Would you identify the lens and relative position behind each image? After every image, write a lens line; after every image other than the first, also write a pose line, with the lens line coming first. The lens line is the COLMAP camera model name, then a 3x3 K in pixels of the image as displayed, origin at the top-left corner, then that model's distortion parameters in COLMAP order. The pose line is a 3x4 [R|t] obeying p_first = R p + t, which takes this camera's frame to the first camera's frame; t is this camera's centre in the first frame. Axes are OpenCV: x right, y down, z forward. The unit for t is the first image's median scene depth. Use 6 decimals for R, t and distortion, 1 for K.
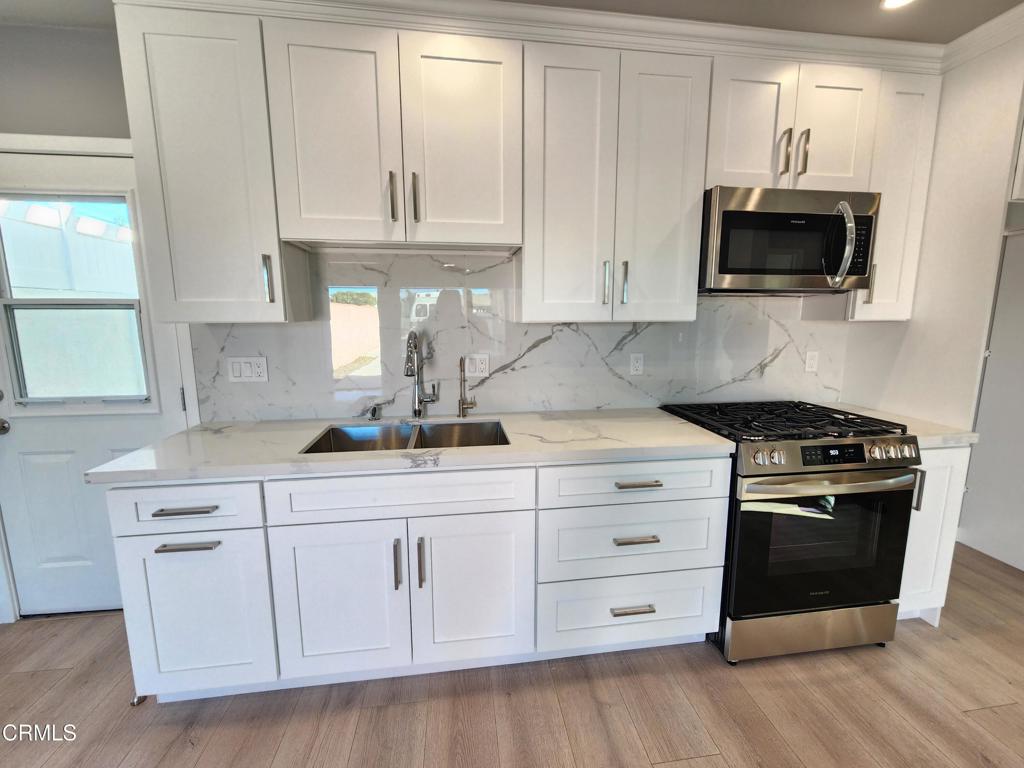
lens RADIAL K [[421.9, 0, 513.6], [0, 421.9, 380.0], [0, 0, 1]] dist [0.004733, -0.003561]
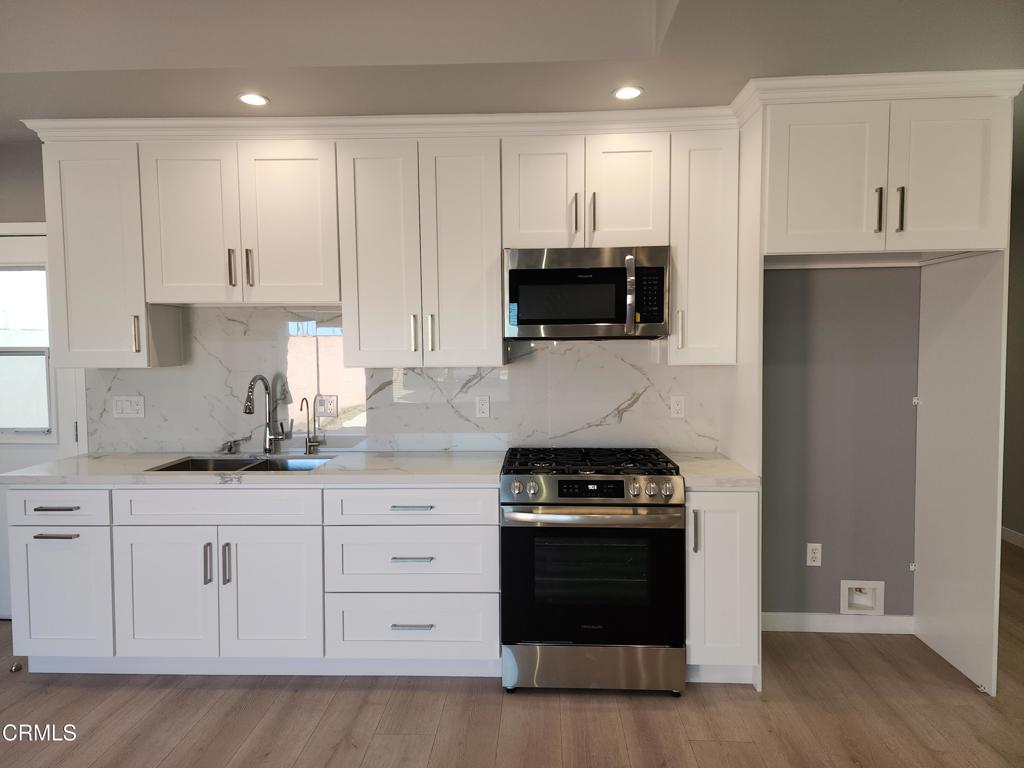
lens RADIAL K [[676.6, 0, 508.0], [0, 676.6, 381.1], [0, 0, 1]] dist [0.059079, -0.009643]
pose [[0.982948, 0.004735, -0.183822, 0.801900], [-0.021713, 0.995663, -0.090462, 0.057165], [0.182597, 0.092910, 0.978788, -0.719225]]
